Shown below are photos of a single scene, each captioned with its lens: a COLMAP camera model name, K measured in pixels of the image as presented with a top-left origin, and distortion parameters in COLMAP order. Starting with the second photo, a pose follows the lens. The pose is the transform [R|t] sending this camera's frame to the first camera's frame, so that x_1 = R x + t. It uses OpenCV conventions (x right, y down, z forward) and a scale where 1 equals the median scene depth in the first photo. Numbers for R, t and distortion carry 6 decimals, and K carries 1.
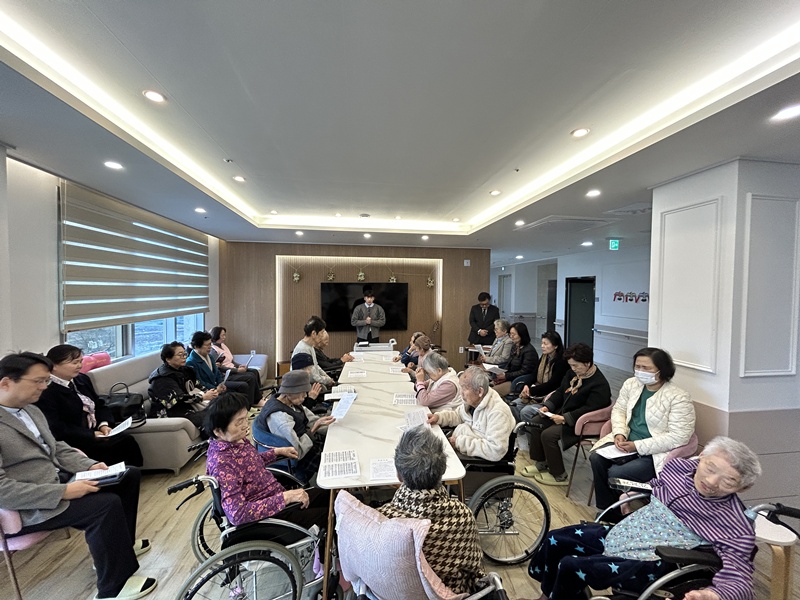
lens RADIAL K [[324.2, 0, 401.6], [0, 324.2, 301.8], [0, 0, 1]] dist [-0.000166, 0.000134]
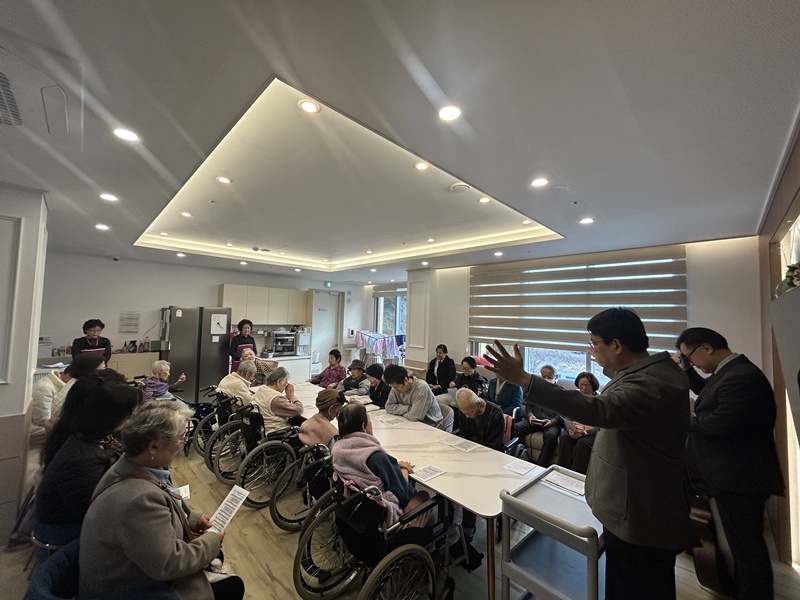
lens RADIAL K [[317.1, 0, 400.0], [0, 317.1, 300.0], [0, 0, 1]] dist [0.001088, 0.000032]
pose [[-0.799821, -0.062927, -0.596931, 0.372710], [-0.056415, 0.997968, -0.029614, -0.058765], [0.597582, 0.009990, -0.801746, 1.776554]]
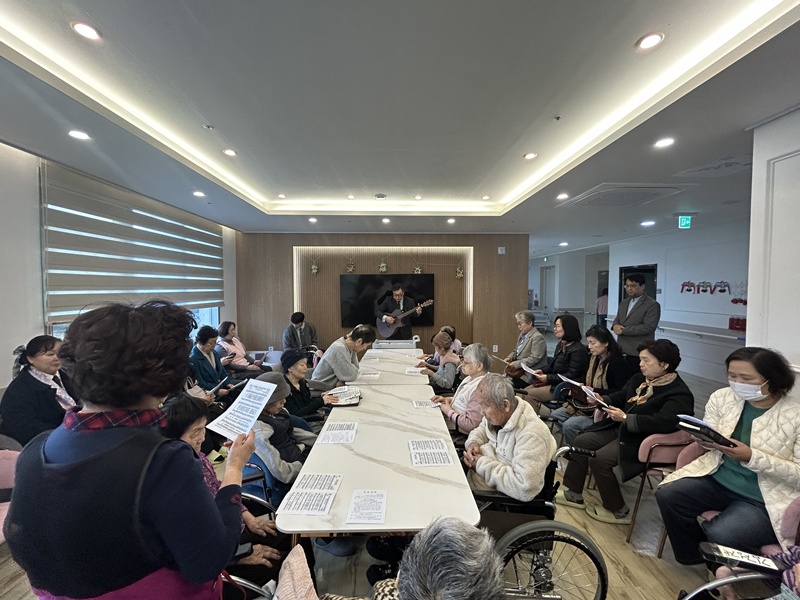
lens RADIAL K [[329.7, 0, 401.1], [0, 329.7, 299.9], [0, 0, 1]] dist [-0.000023, -0.000267]
pose [[0.993660, -0.005690, -0.112284, 0.055377], [0.006076, 0.999977, 0.003096, 0.020527], [0.112264, -0.003759, 0.993671, 0.135854]]
